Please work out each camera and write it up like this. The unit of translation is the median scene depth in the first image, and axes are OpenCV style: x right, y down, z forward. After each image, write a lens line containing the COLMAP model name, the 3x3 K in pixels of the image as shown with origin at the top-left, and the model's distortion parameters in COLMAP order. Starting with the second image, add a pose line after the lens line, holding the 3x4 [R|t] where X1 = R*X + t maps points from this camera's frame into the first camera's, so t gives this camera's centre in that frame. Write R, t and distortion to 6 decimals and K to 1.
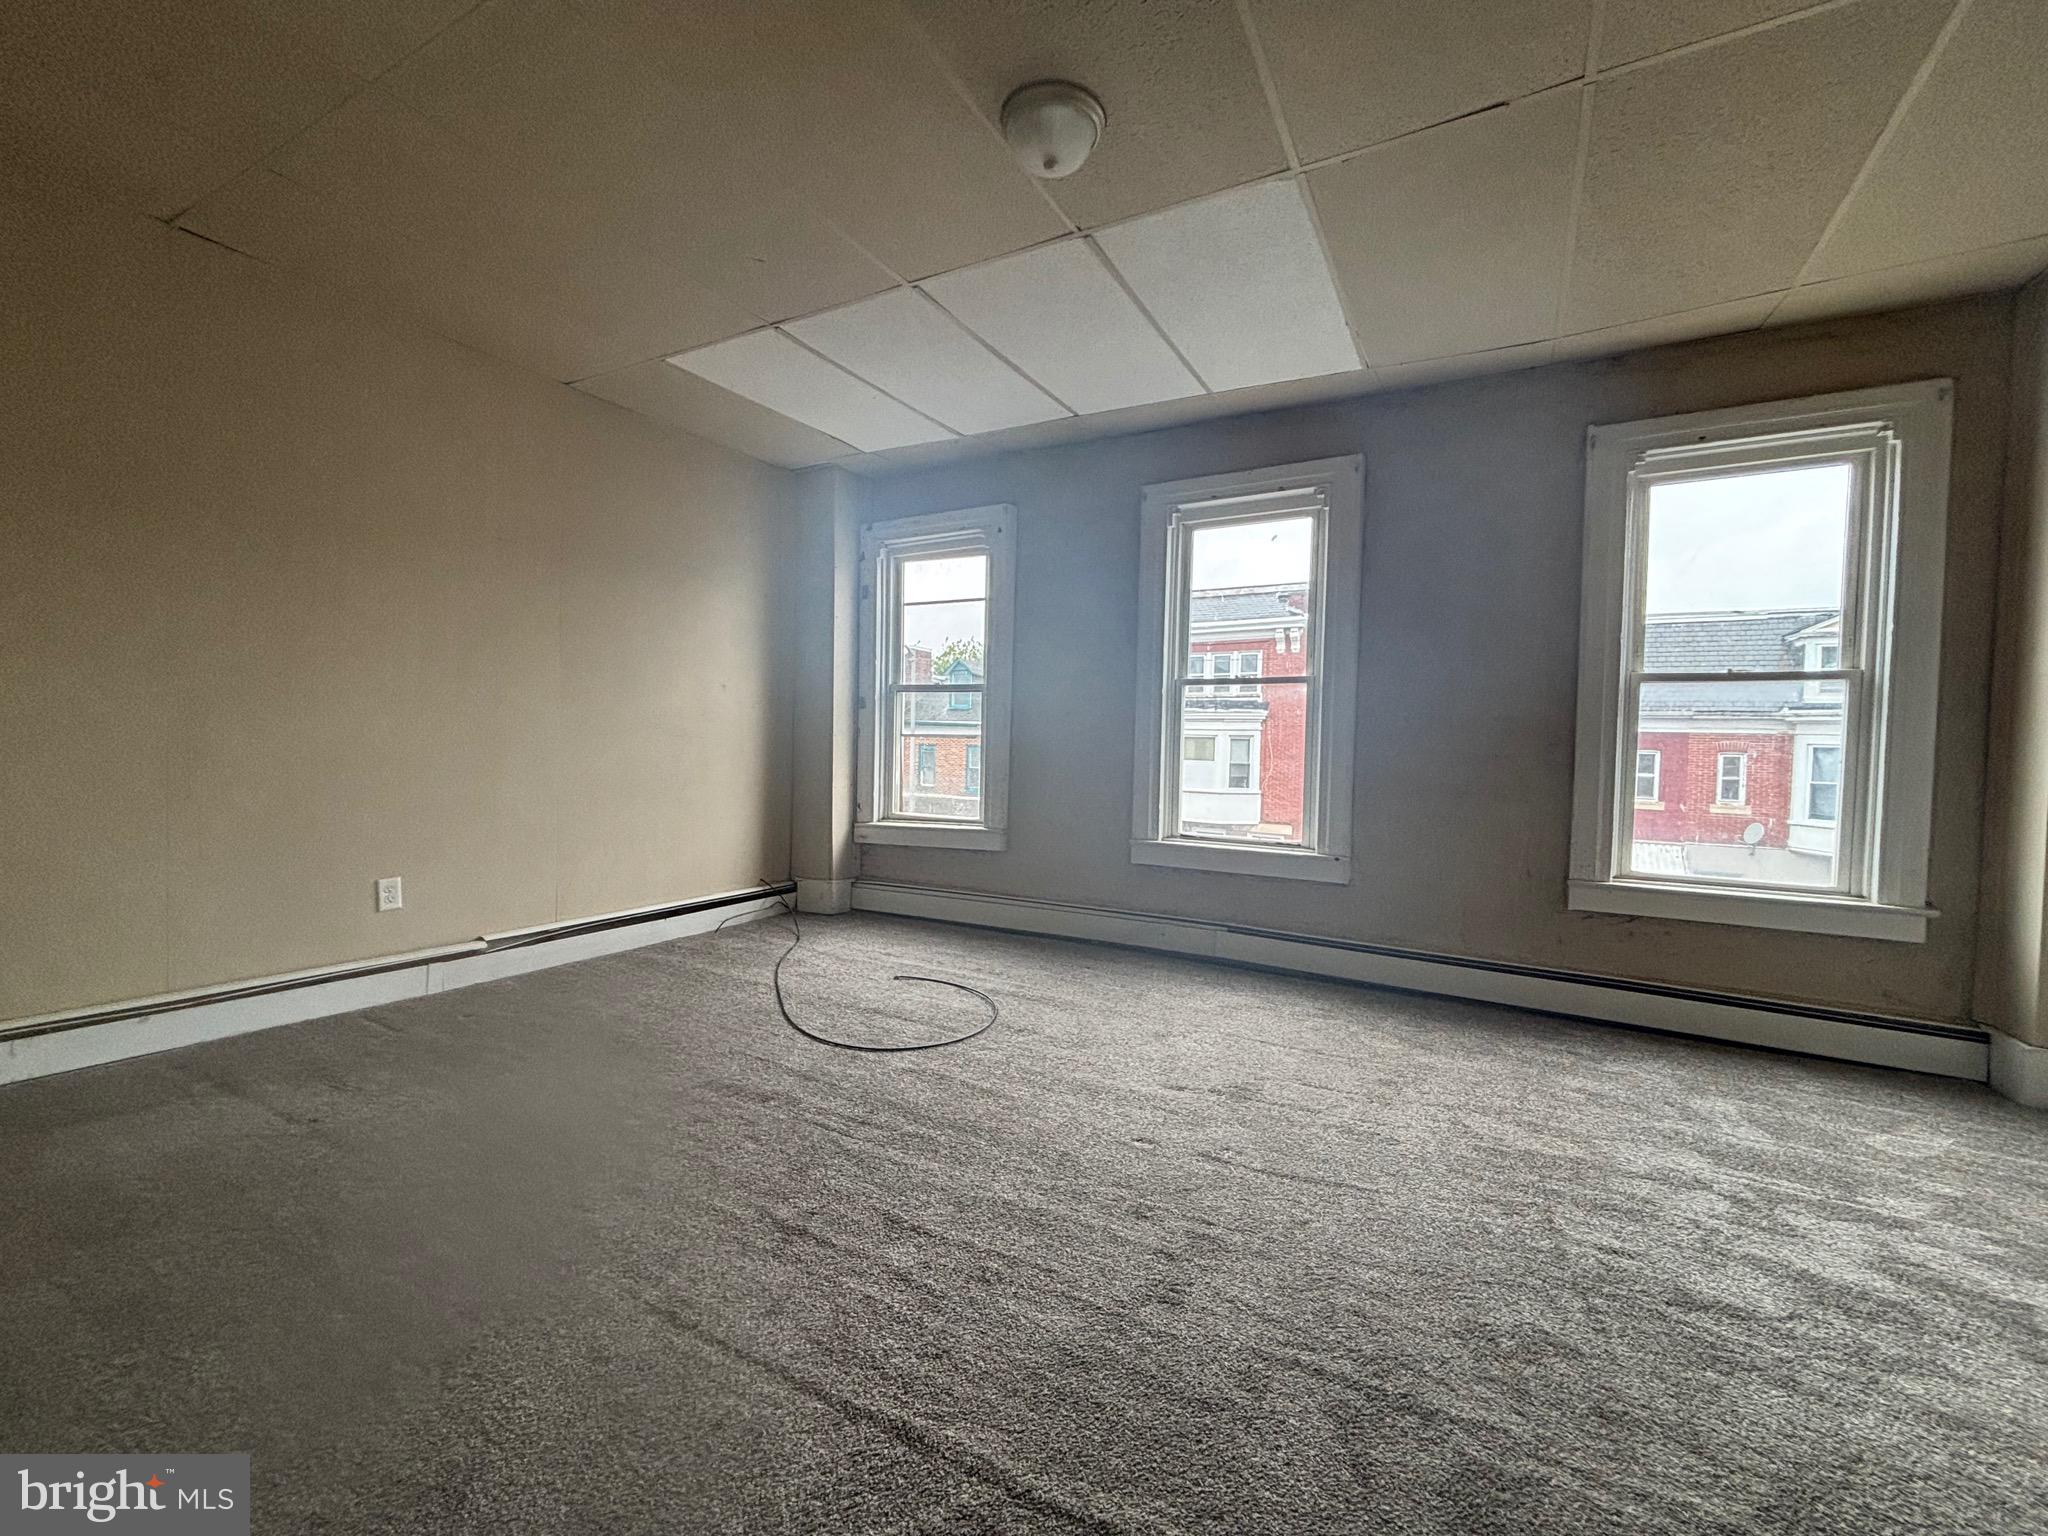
lens RADIAL K [[818.1, 0, 1034.3], [0, 818.1, 770.6], [0, 0, 1]] dist [-0.000663, 0.000106]
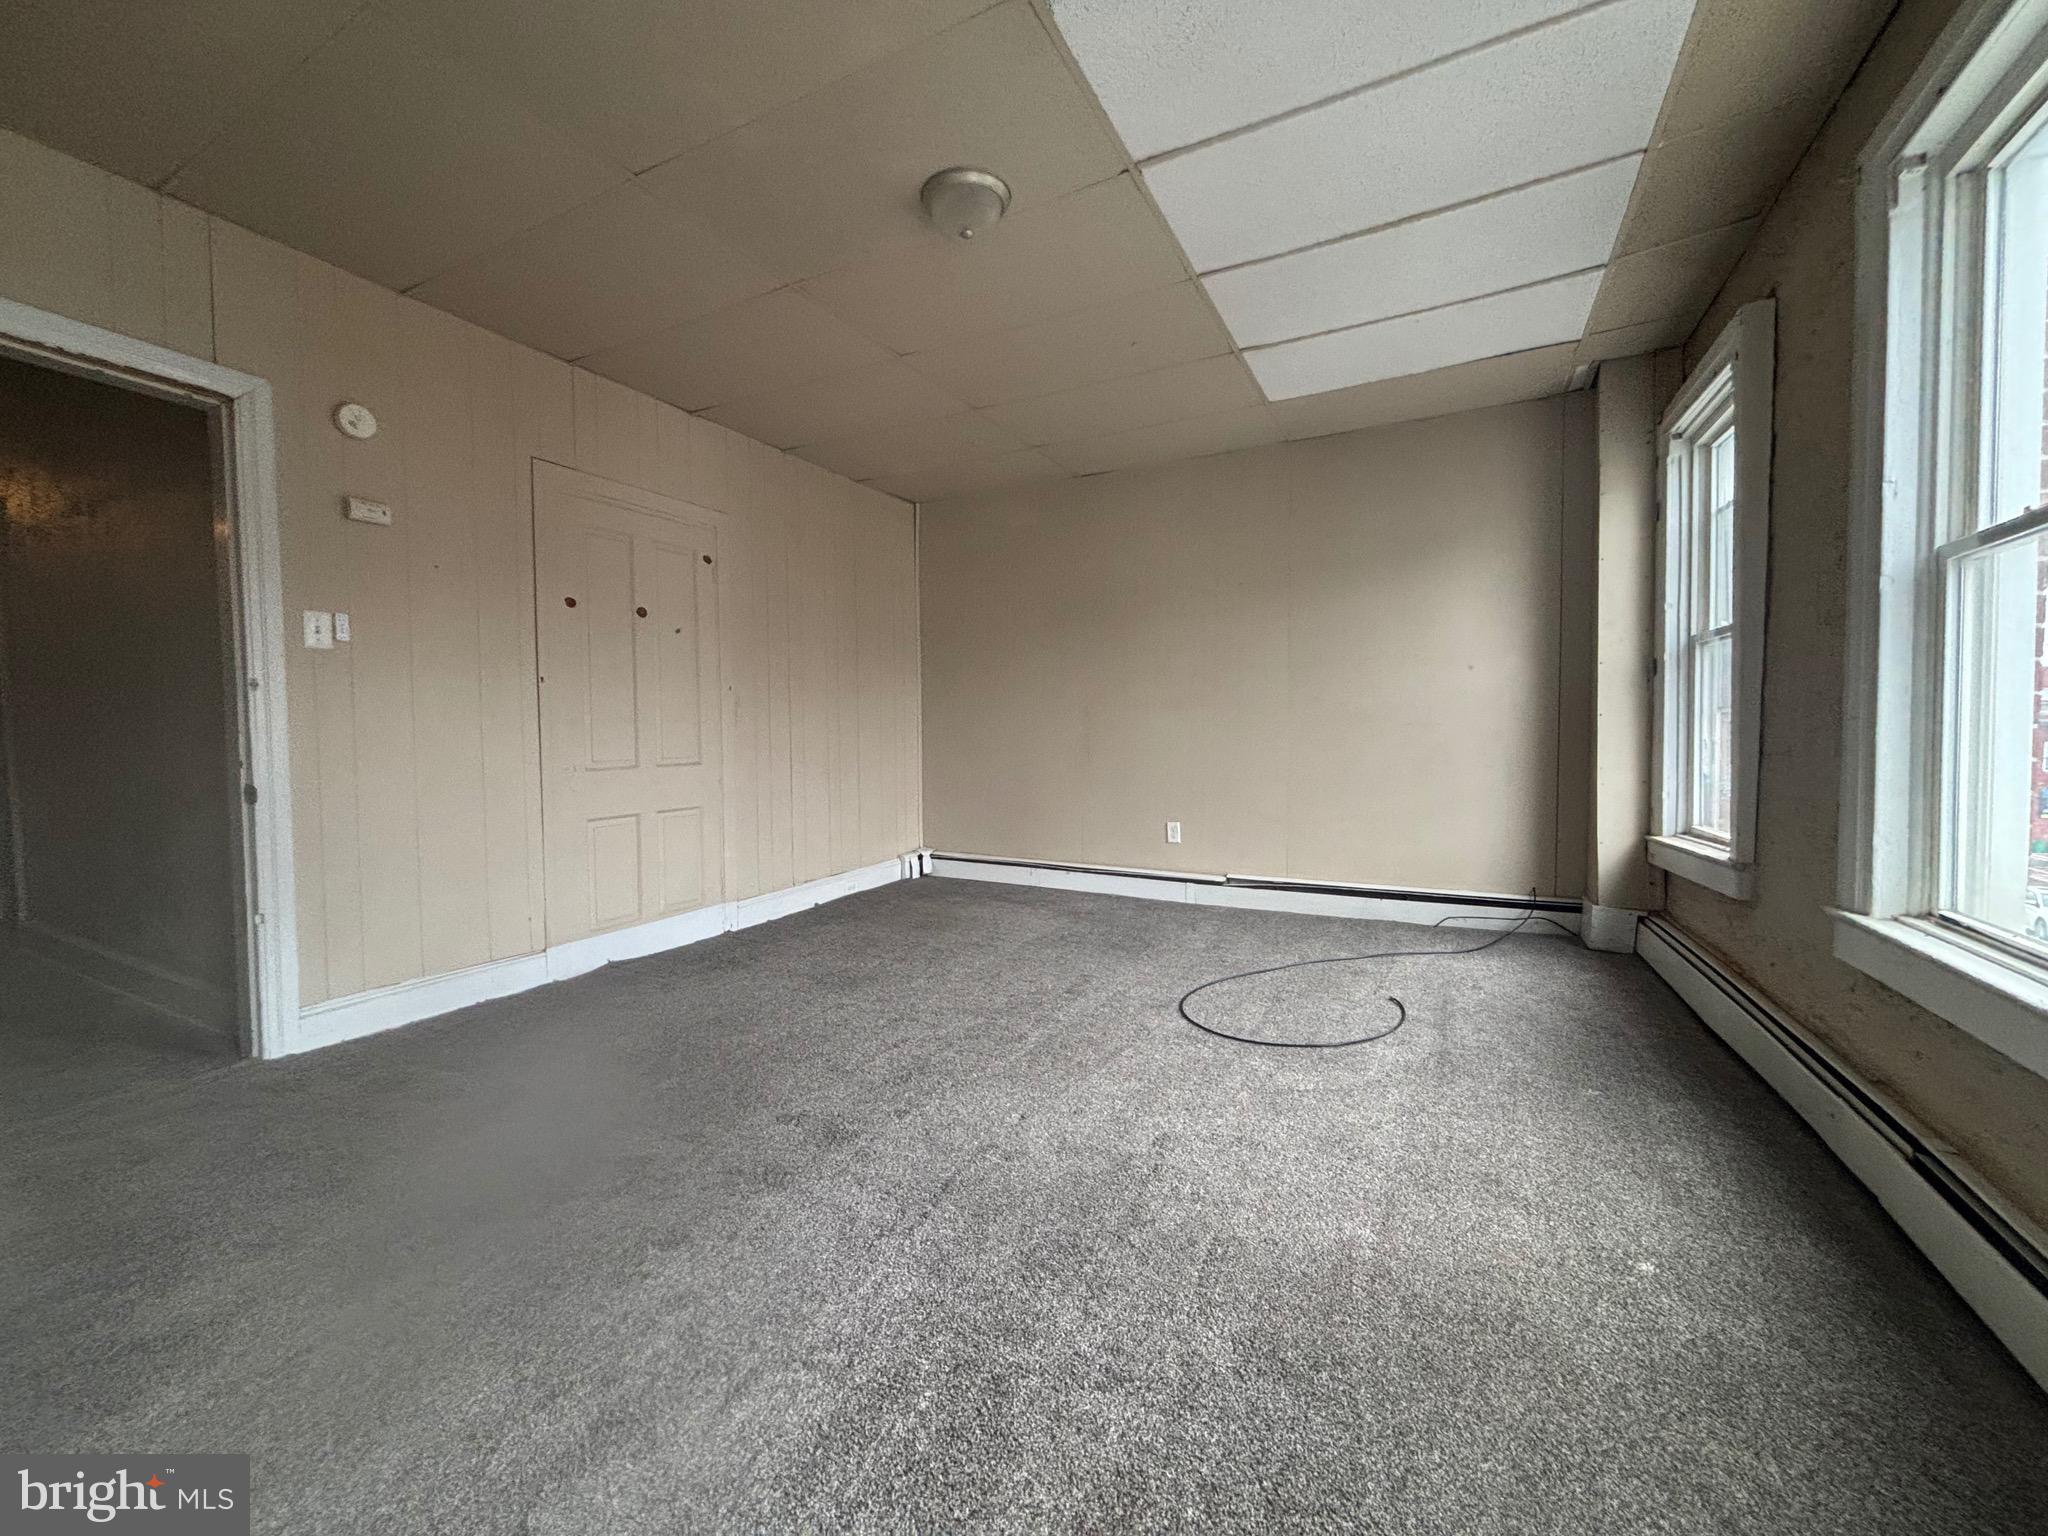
lens RADIAL K [[818.1, 0, 1028.1], [0, 818.1, 766.3], [0, 0, 1]] dist [-0.000663, 0.000106]
pose [[0.006071, 0.011817, -0.999912, 0.703794], [-0.022803, 0.999672, 0.011676, 0.009249], [0.999722, 0.022730, 0.006338, 0.626192]]
